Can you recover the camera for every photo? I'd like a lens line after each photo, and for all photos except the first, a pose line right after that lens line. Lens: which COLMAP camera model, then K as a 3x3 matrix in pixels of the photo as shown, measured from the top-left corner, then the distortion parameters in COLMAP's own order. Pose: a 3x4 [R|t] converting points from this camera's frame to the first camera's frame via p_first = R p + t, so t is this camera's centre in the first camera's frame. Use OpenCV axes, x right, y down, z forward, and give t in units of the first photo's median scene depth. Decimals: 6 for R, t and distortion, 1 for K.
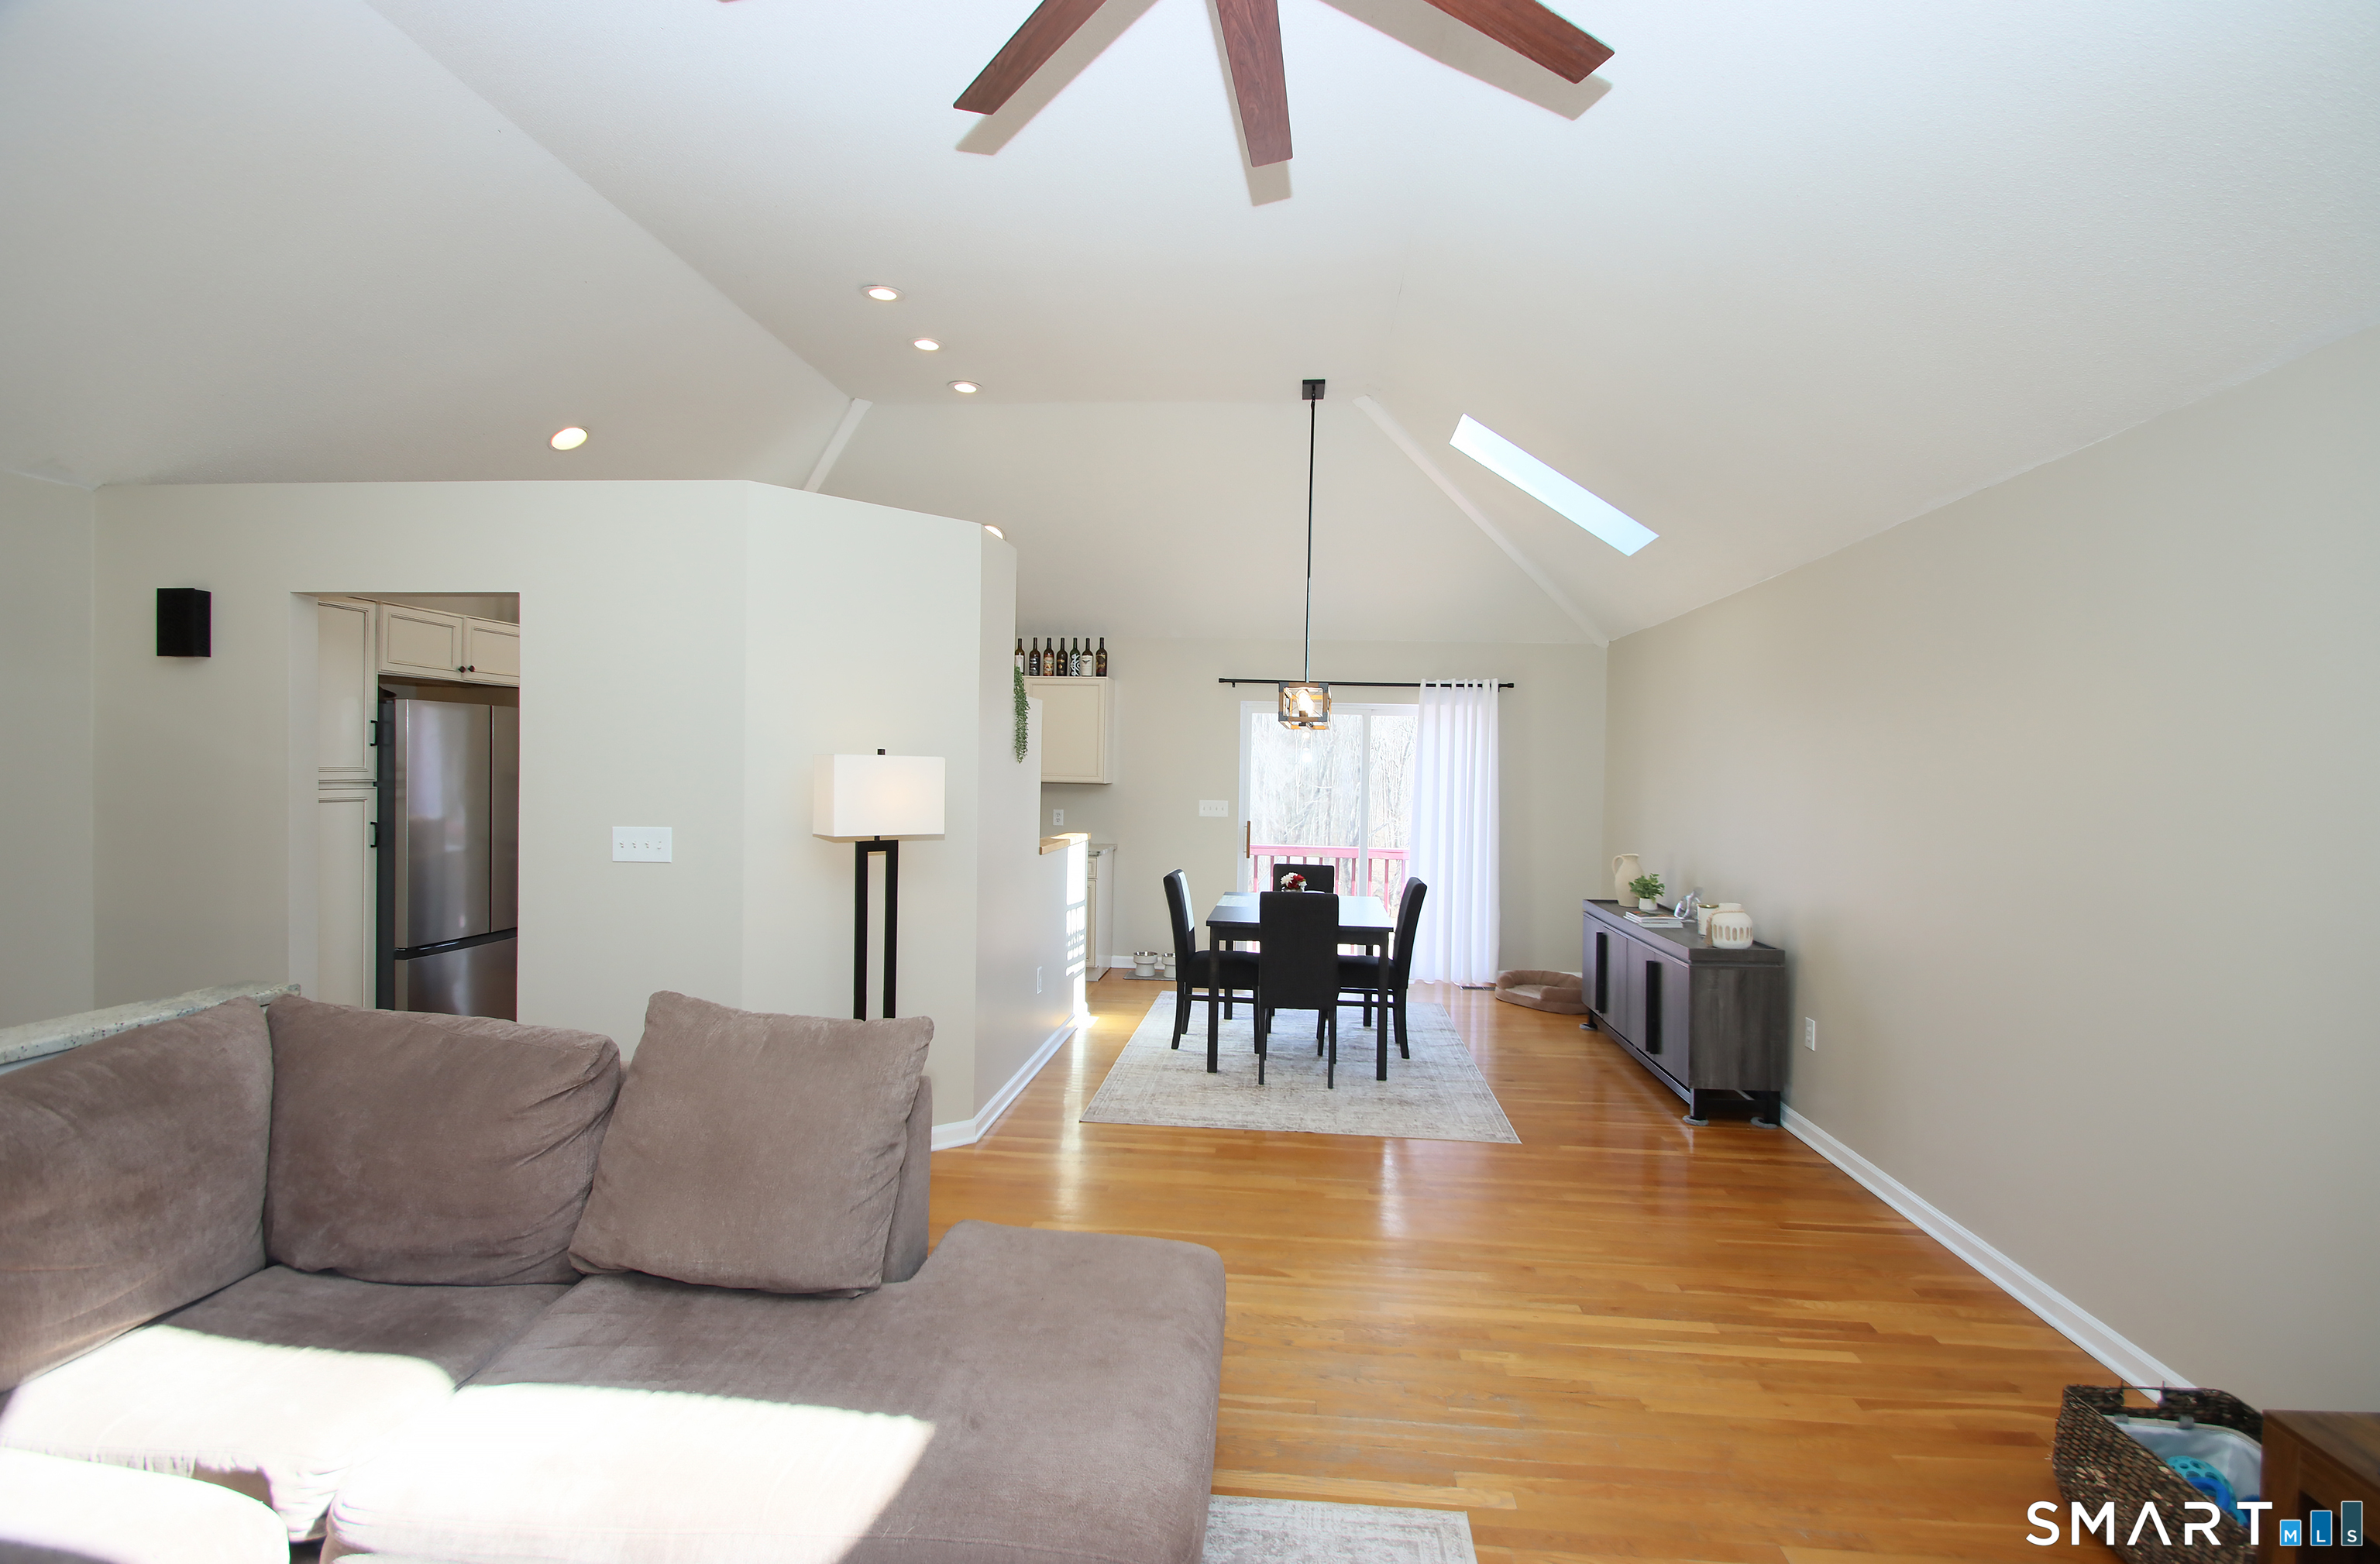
lens RADIAL K [[1105.0, 0, 1190.0], [0, 1105.0, 782.0], [0, 0, 1]] dist [-0.000892, -0.000010]
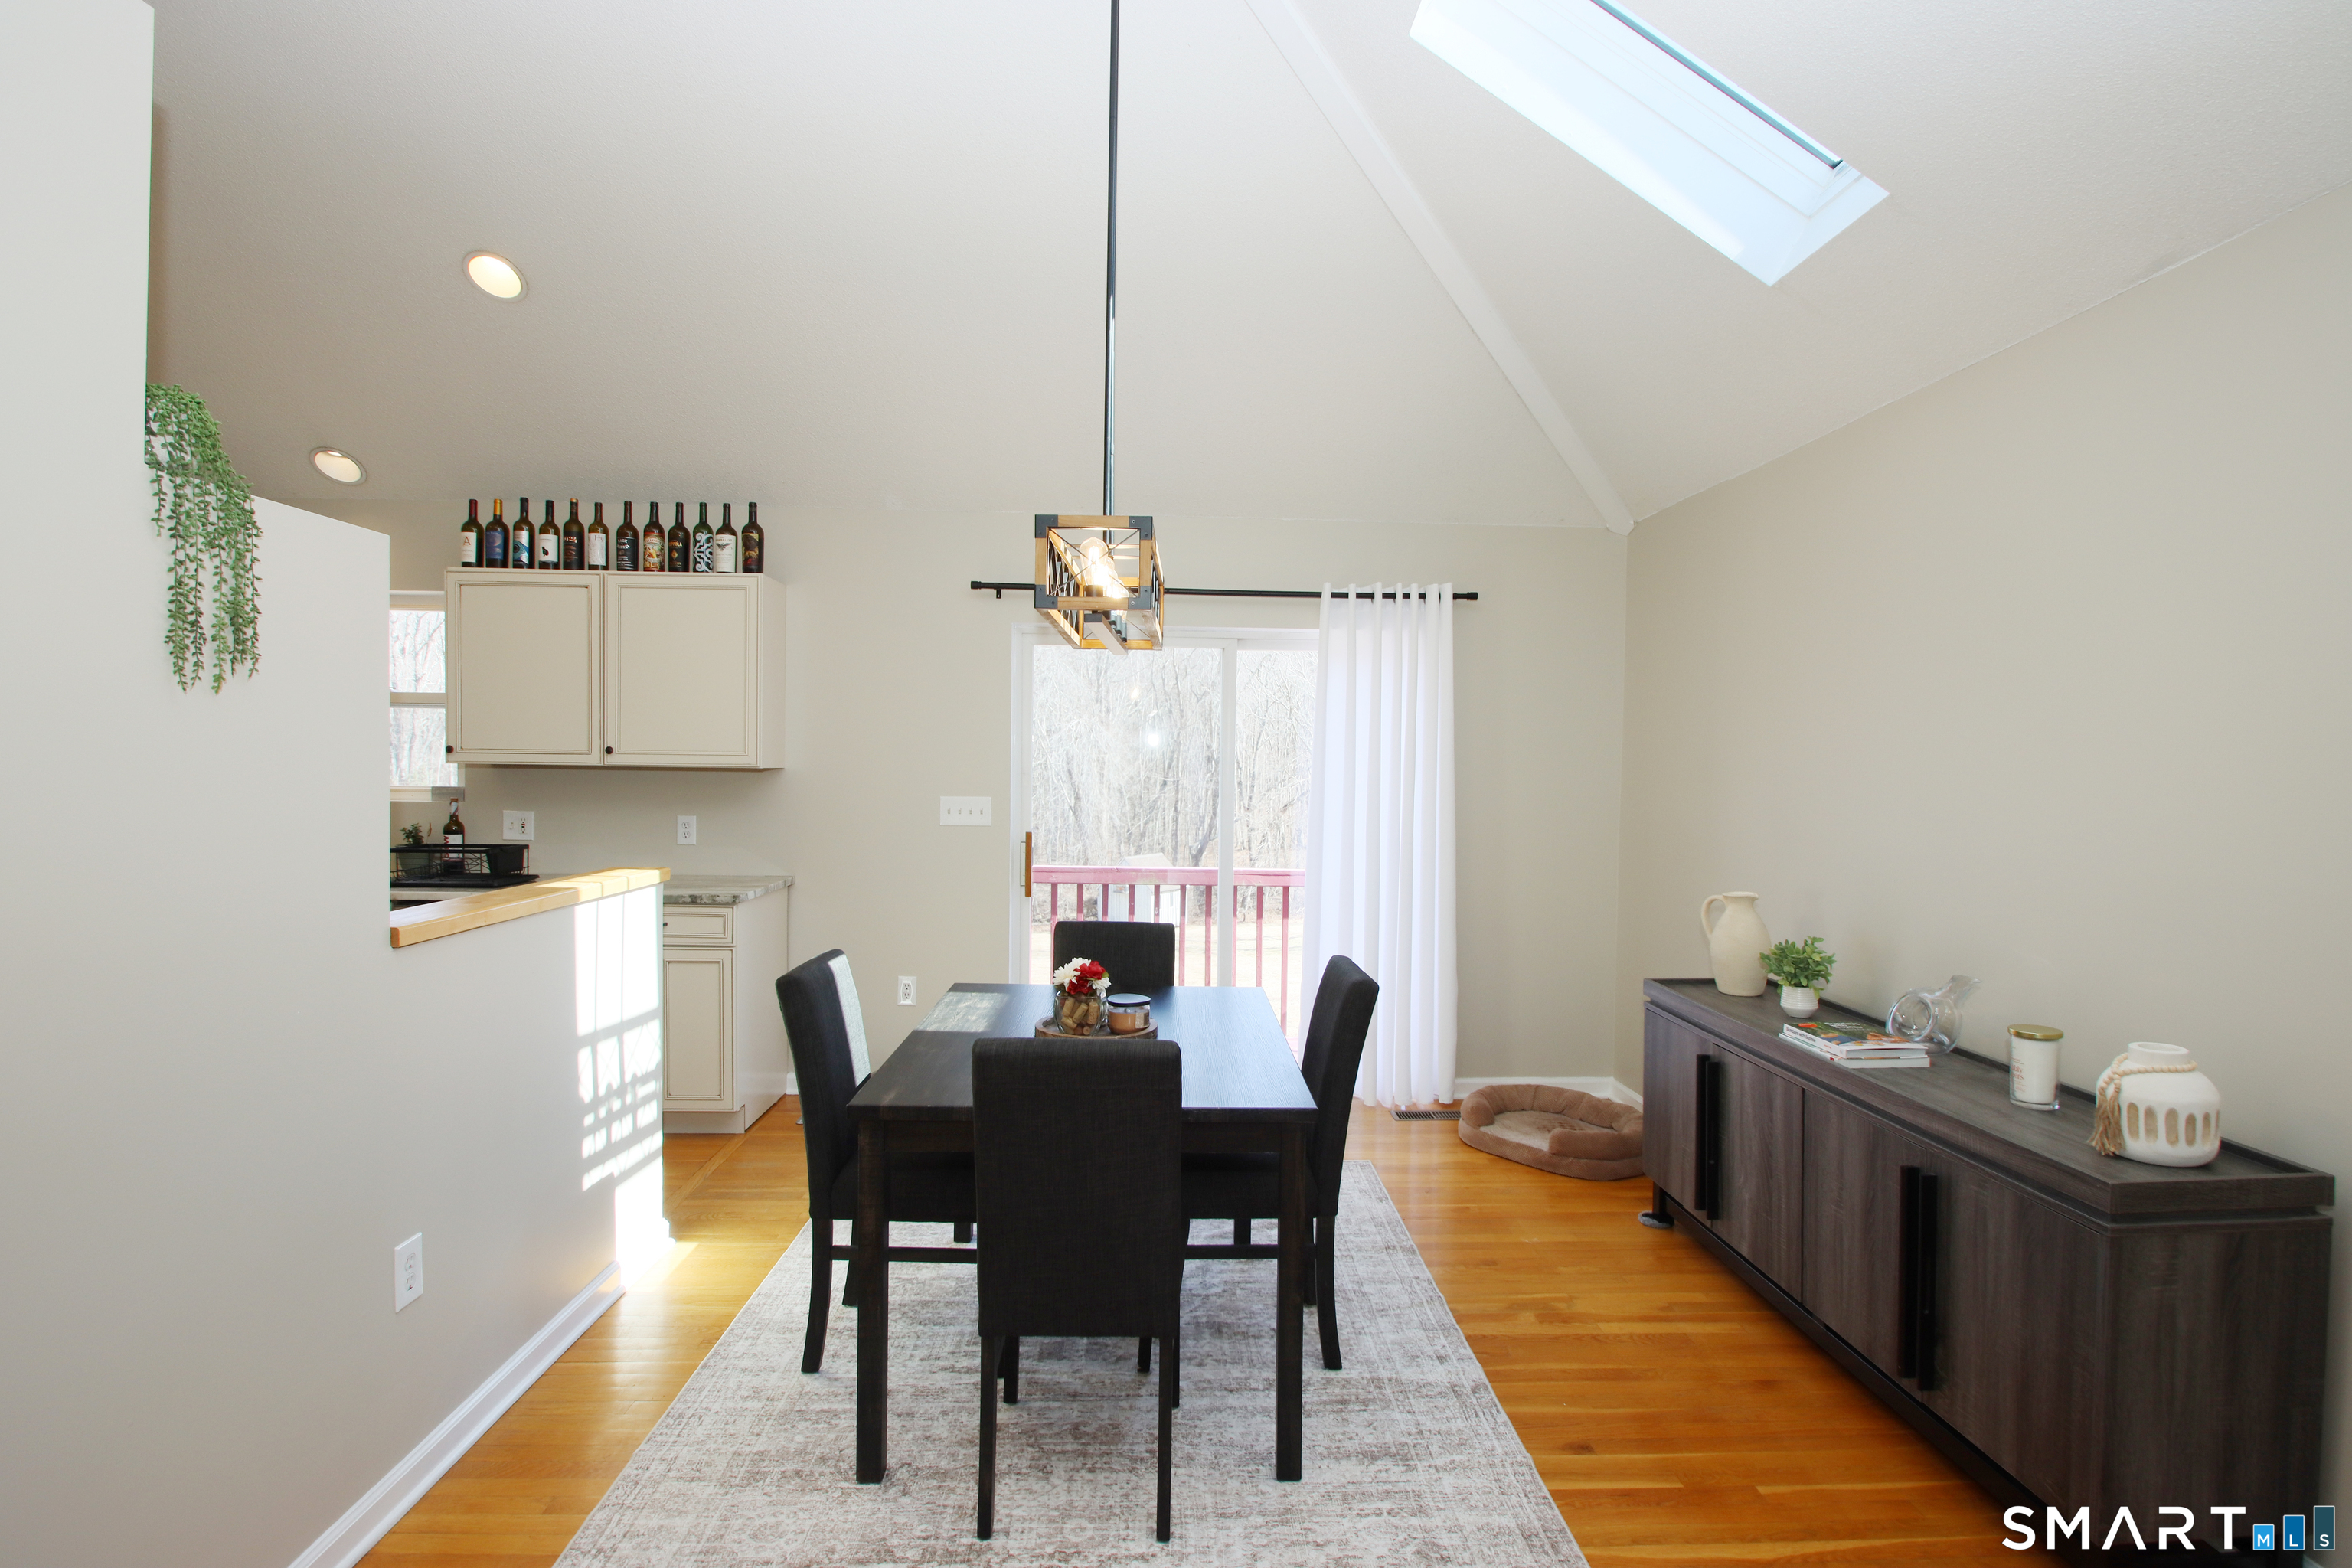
lens RADIAL K [[1119.7, 0, 1165.8], [0, 1119.7, 783.2], [0, 0, 1]] dist [0.001780, 0.000376]
pose [[0.993673, -0.008746, 0.111967, 0.061396], [0.008137, 0.999950, 0.005896, 0.007147], [-0.112013, -0.004948, 0.993694, 0.432017]]
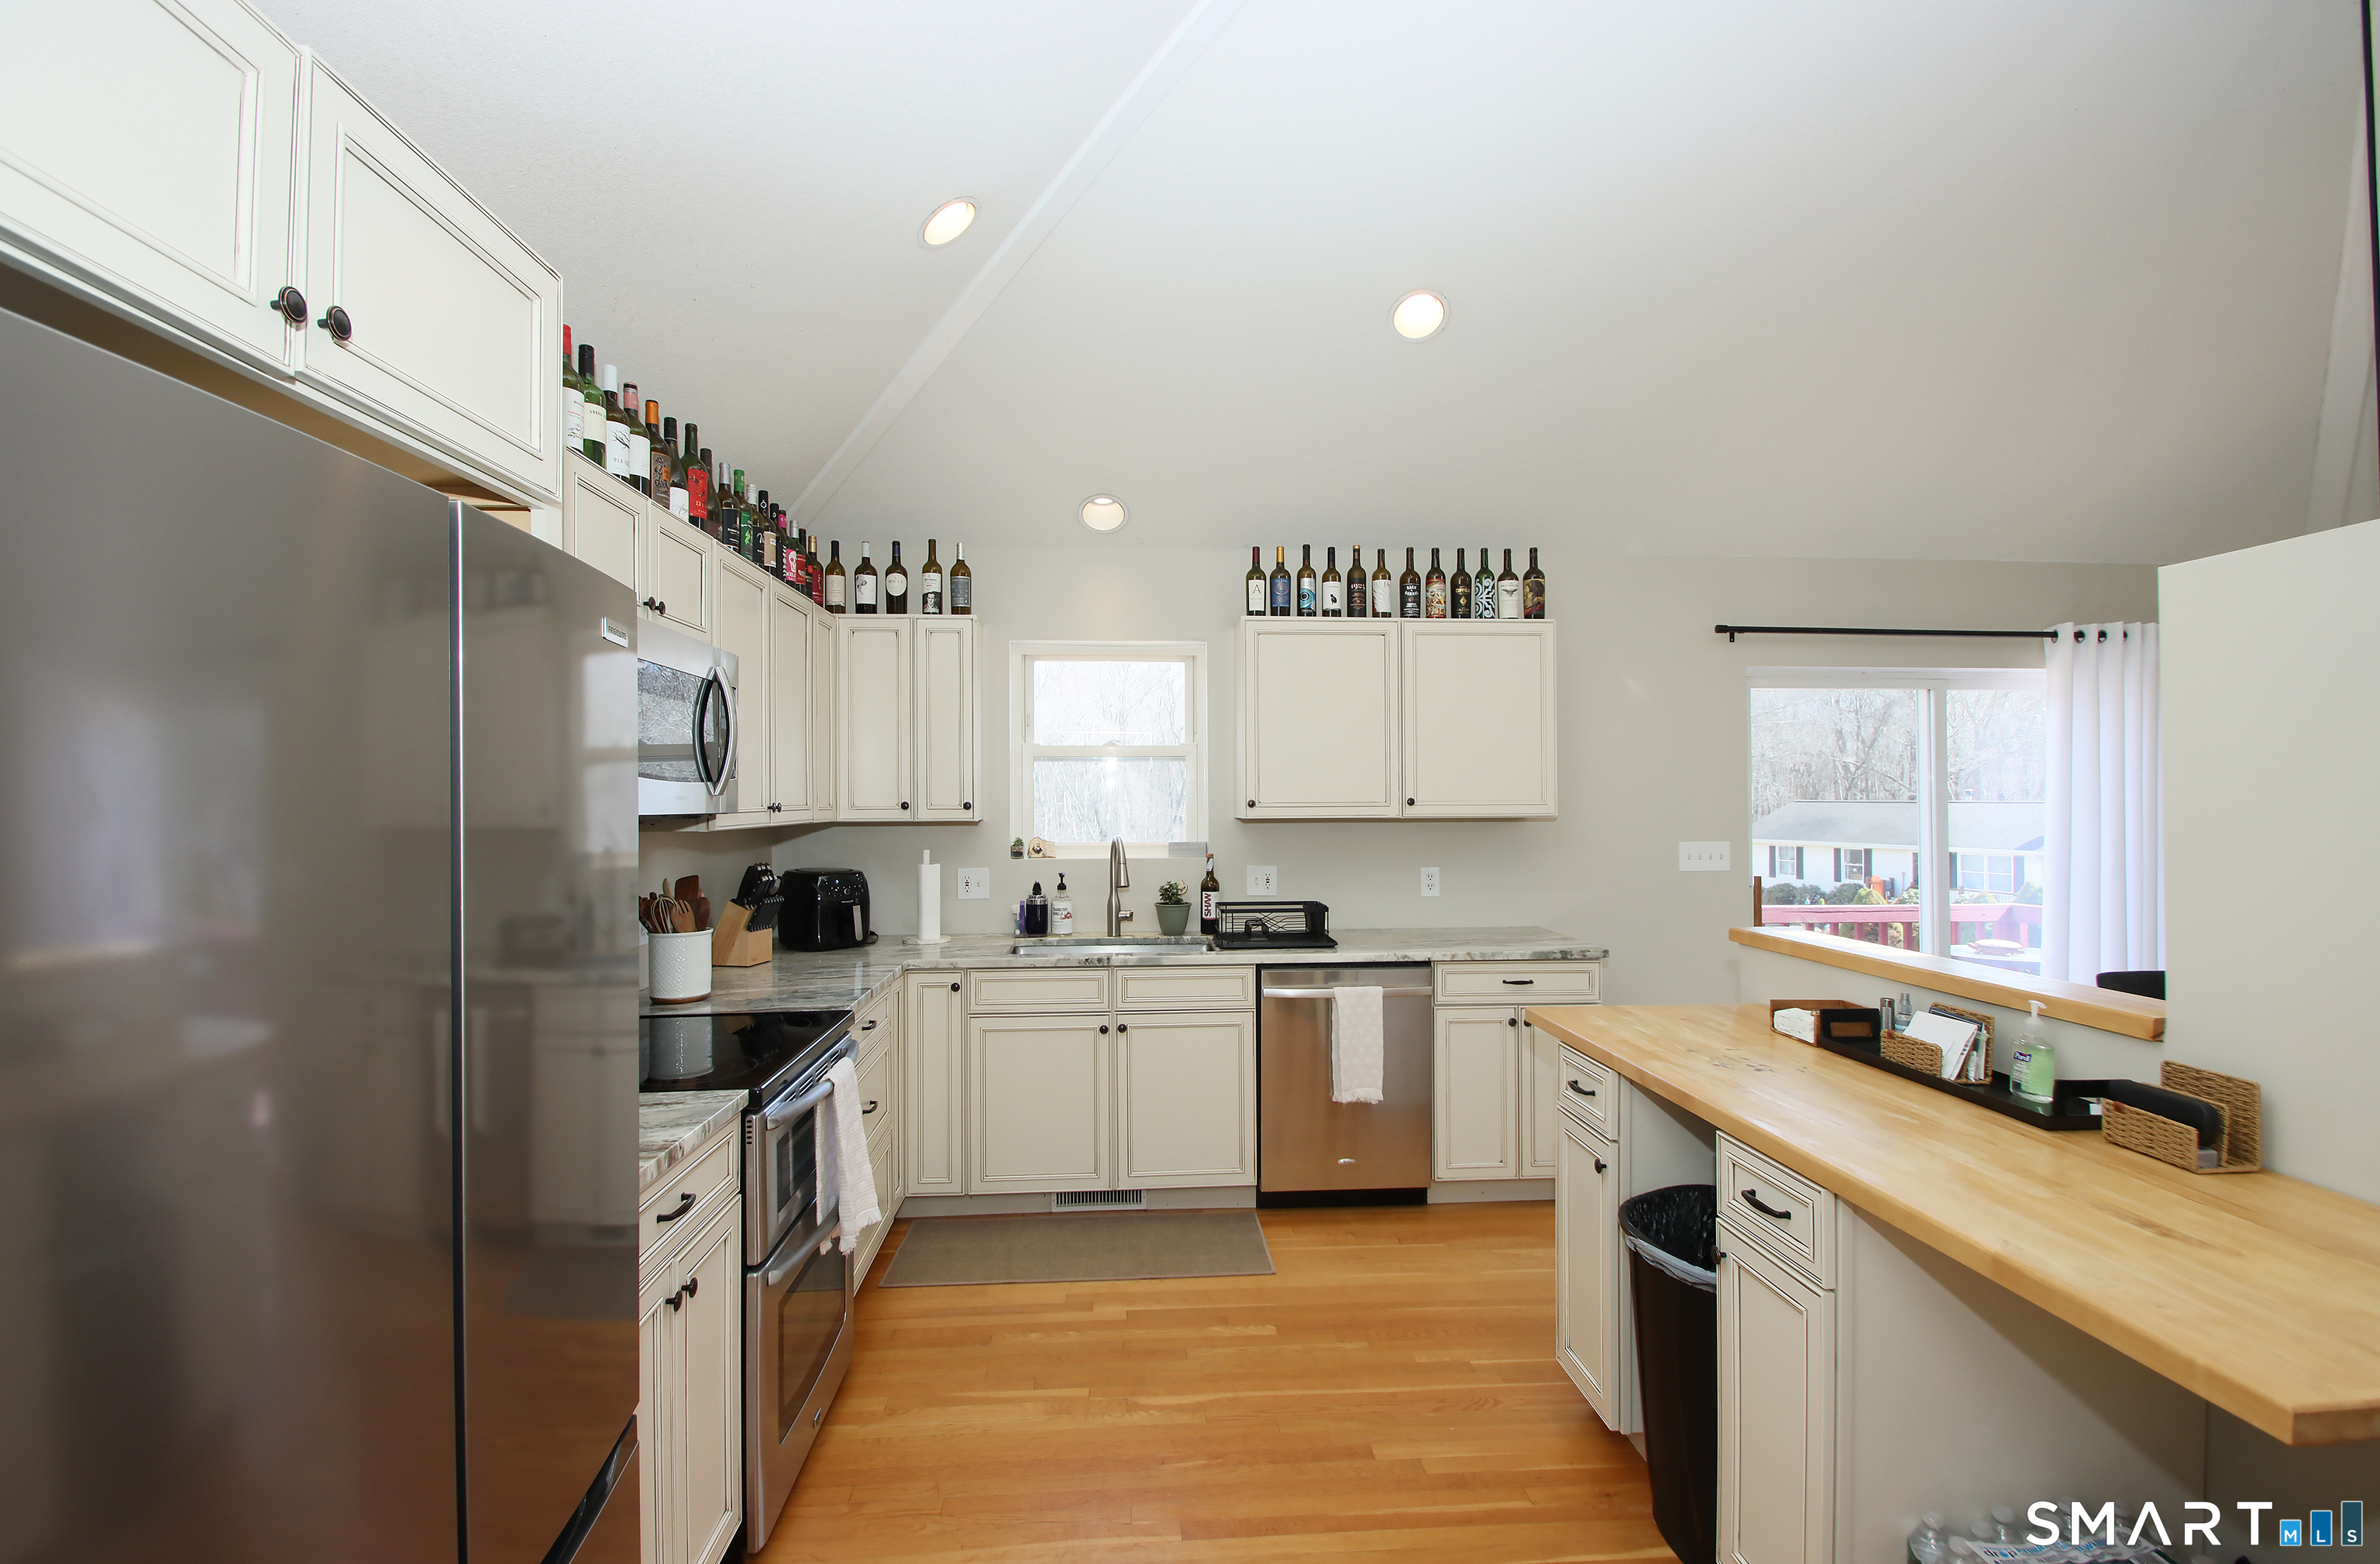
lens RADIAL K [[1103.9, 0, 1179.0], [0, 1103.9, 770.5], [0, 0, 1]] dist [-0.000199, -0.000147]
pose [[0.986063, -0.020846, 0.165064, -0.347907], [0.026410, 0.999152, -0.031586, -0.009419], [-0.164265, 0.035505, 0.985777, 0.508839]]
